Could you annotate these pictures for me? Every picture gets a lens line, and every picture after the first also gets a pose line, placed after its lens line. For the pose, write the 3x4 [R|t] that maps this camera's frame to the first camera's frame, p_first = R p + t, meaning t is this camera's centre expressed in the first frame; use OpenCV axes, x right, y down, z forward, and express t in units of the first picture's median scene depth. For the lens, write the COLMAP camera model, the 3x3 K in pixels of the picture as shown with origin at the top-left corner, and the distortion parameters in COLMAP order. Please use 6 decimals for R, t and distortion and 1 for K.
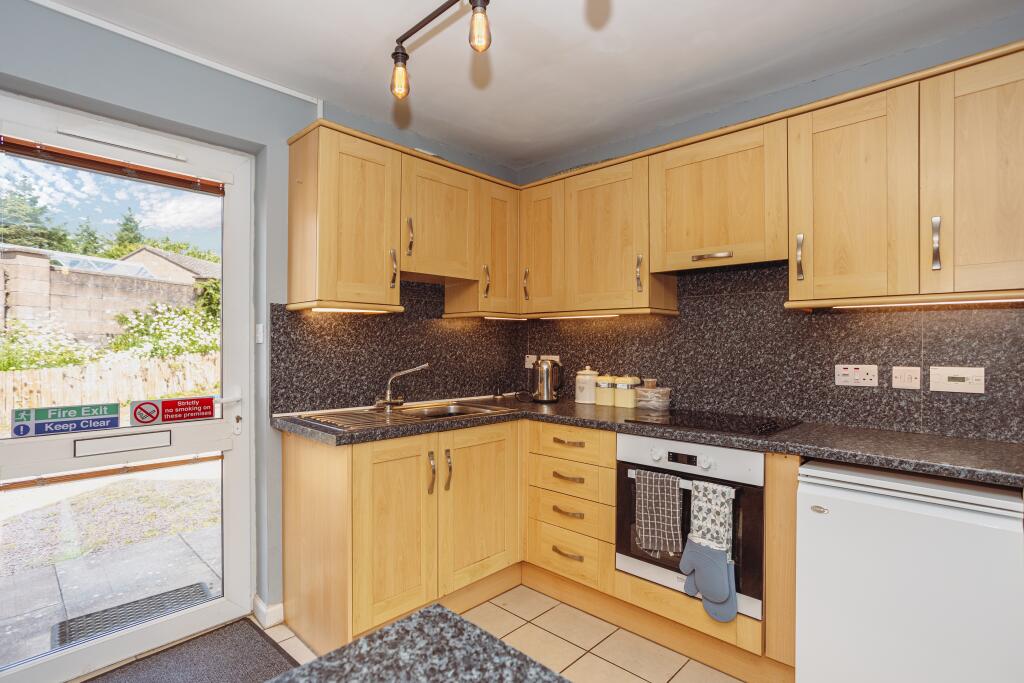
lens RADIAL K [[506.6, 0, 505.1], [0, 506.6, 342.3], [0, 0, 1]] dist [-0.046675, 0.034432]
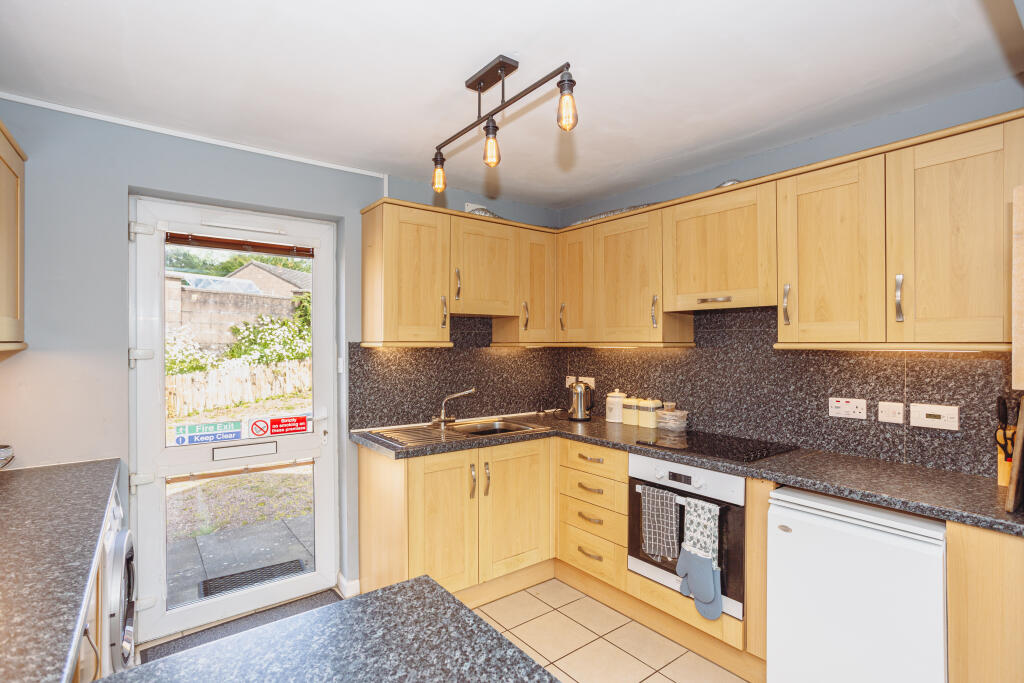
lens RADIAL K [[503.8, 0, 504.6], [0, 503.8, 341.1], [0, 0, 1]] dist [-0.048996, 0.038427]
pose [[0.987987, -0.004372, -0.154476, 0.115182], [0.004618, 0.999989, 0.001234, -0.079877], [0.154469, -0.001933, 0.987996, -0.184984]]
